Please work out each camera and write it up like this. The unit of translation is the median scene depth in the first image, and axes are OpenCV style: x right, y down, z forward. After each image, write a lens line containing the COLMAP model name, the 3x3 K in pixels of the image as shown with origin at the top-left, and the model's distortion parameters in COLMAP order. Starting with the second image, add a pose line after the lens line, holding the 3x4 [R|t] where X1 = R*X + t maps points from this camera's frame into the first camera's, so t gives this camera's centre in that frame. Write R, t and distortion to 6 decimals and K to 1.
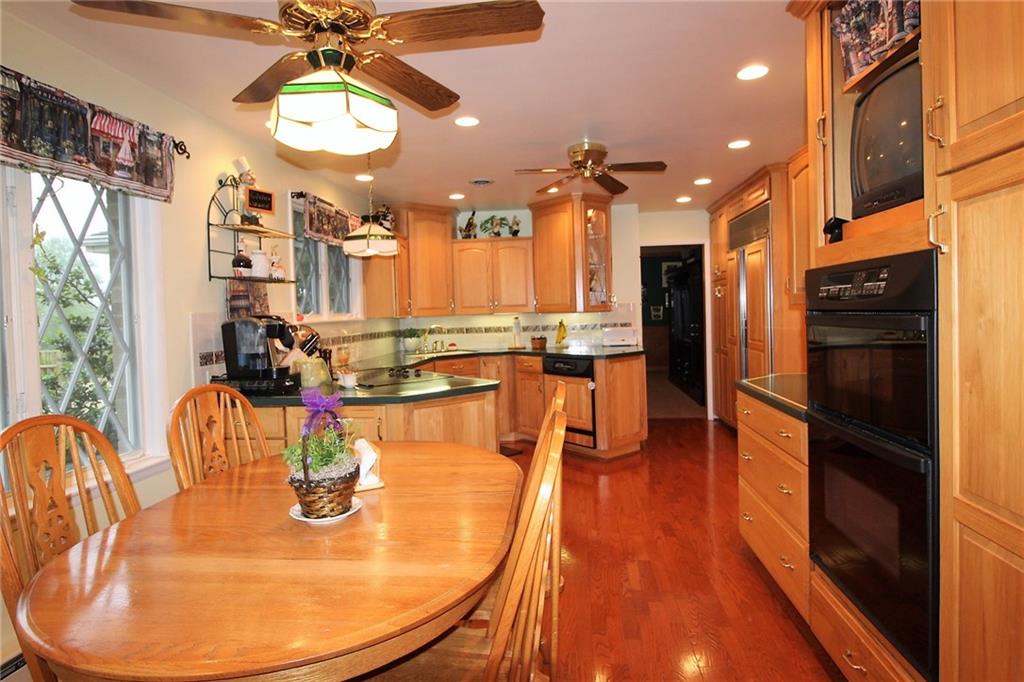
lens RADIAL K [[564.6, 0, 512.4], [0, 564.6, 326.0], [0, 0, 1]] dist [0.005889, -0.013788]
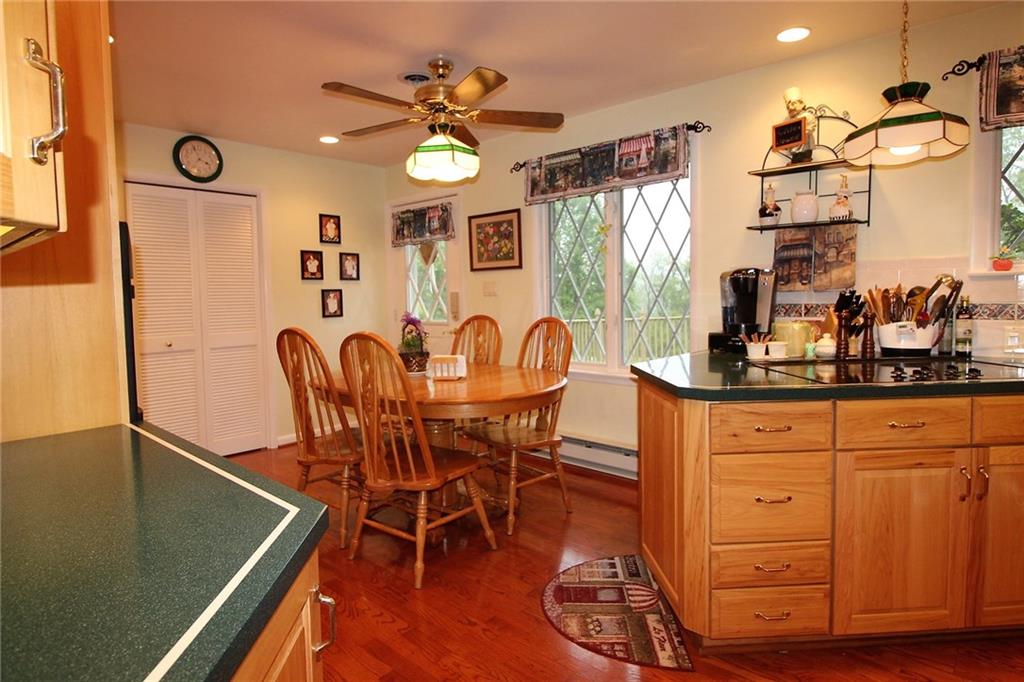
lens RADIAL K [[564.6, 0, 512.4], [0, 564.6, 326.0], [0, 0, 1]] dist [0.005889, -0.013788]
pose [[-0.585084, 0.068576, -0.808068, 0.696402], [0.000063, 0.996422, 0.084514, -0.001708], [0.810972, 0.049397, -0.582995, 1.568939]]
